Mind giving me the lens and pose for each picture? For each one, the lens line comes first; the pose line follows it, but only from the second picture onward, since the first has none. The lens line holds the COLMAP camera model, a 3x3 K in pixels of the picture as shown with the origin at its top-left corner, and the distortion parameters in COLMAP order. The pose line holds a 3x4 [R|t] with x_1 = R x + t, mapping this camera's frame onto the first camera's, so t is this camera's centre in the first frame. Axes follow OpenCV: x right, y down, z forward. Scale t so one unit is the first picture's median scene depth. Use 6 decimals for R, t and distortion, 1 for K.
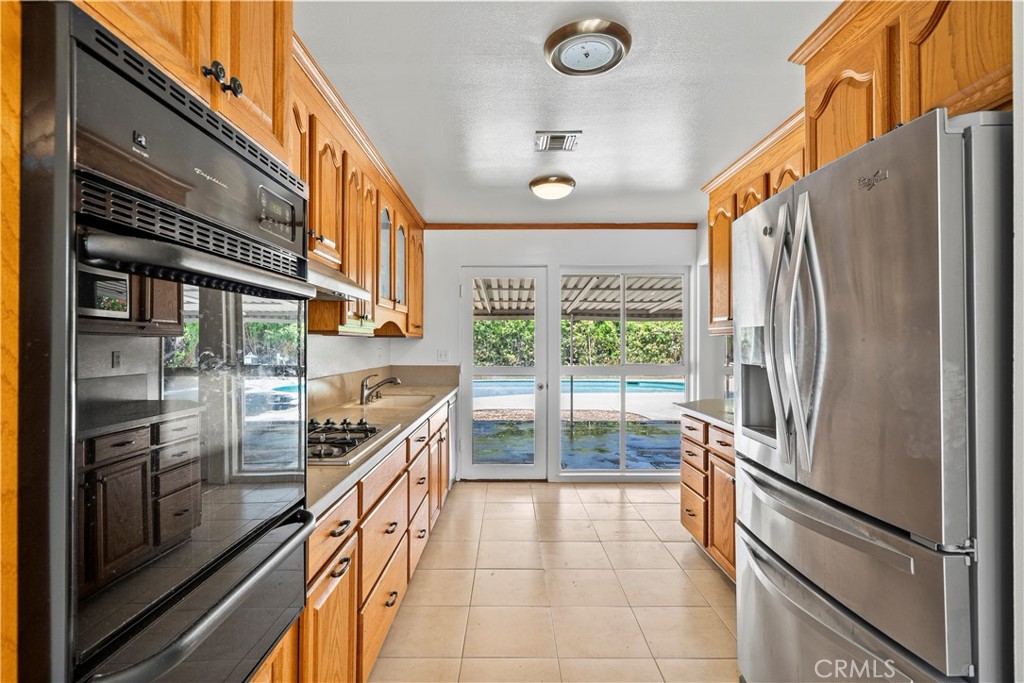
lens RADIAL K [[488.3, 0, 512.0], [0, 488.3, 341.5], [0, 0, 1]] dist [-0.001863, -0.000132]
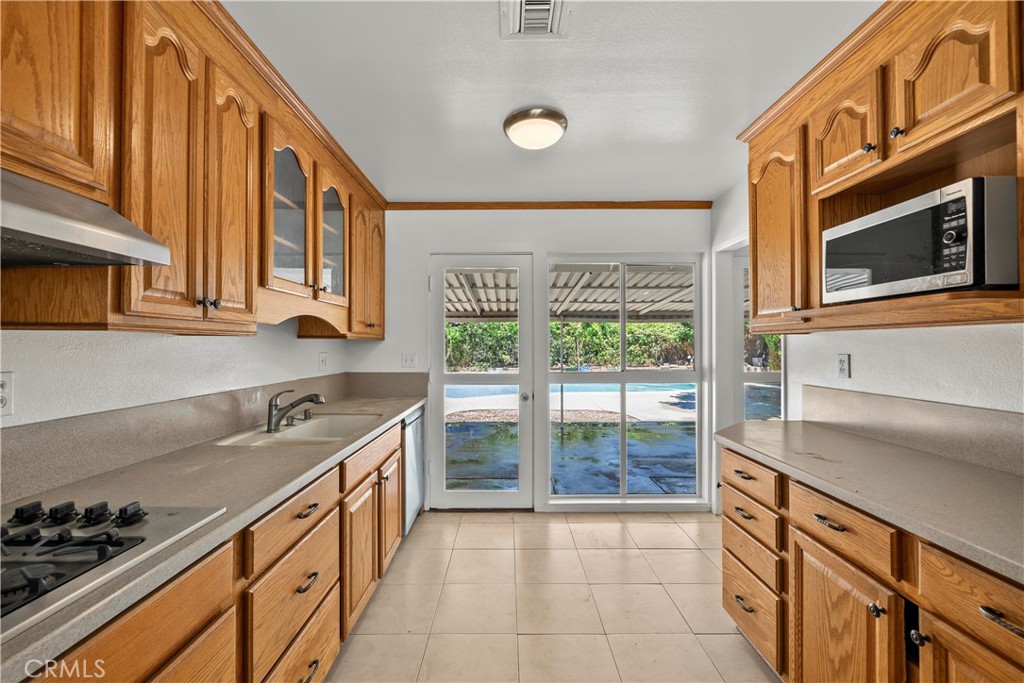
lens RADIAL K [[415.4, 0, 512.0], [0, 415.4, 341.5], [0, 0, 1]] dist [0.000636, 0.000043]
pose [[0.999988, -0.003027, 0.003826, 0.025206], [0.003045, 0.999984, -0.004866, 0.000195], [-0.003812, 0.004877, 0.999981, 0.217824]]
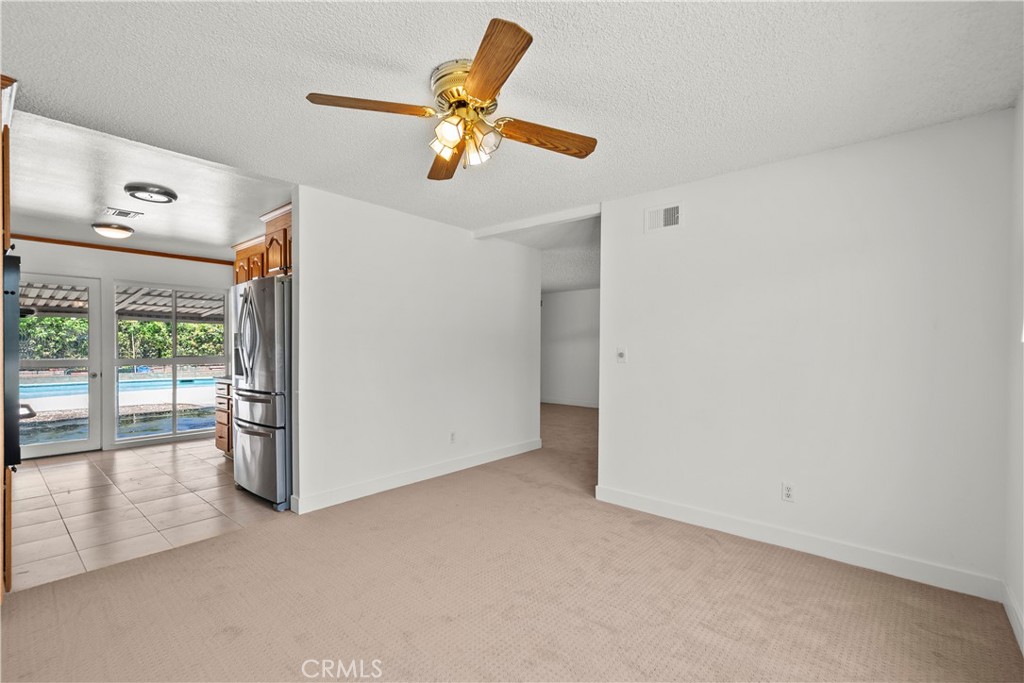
lens RADIAL K [[455.3, 0, 512.0], [0, 455.3, 341.5], [0, 0, 1]] dist [-0.011524, -0.000408]
pose [[0.650063, 0.005744, 0.759858, -0.091629], [-0.004393, 0.999983, -0.003801, 0.004906], [-0.759867, -0.000867, 0.650078, -0.414727]]
